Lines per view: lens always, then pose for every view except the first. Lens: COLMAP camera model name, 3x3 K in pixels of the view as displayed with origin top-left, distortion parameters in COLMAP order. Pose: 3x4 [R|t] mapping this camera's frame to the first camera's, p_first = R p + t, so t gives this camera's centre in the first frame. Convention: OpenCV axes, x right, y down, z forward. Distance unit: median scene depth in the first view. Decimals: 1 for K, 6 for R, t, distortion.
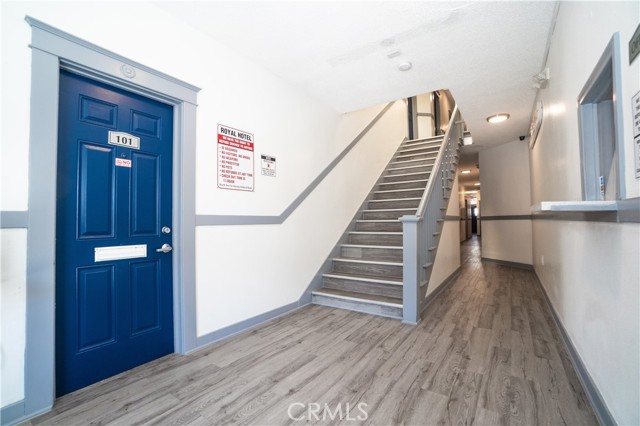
lens RADIAL K [[281.1, 0, 318.8], [0, 281.1, 217.6], [0, 0, 1]] dist [-0.043323, 0.011379]
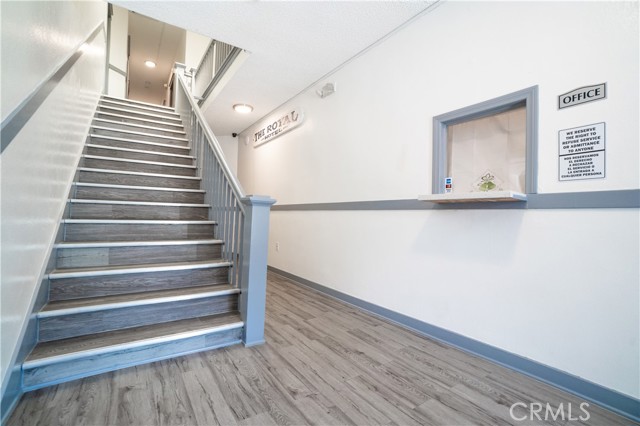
lens RADIAL K [[281.1, 0, 320.1], [0, 281.1, 213.5], [0, 0, 1]] dist [-0.043323, 0.011379]
pose [[0.373273, 0.031959, 0.927171, -0.319406], [-0.040373, 0.999019, -0.018181, 0.051422], [-0.926843, -0.030647, 0.374197, 0.637716]]
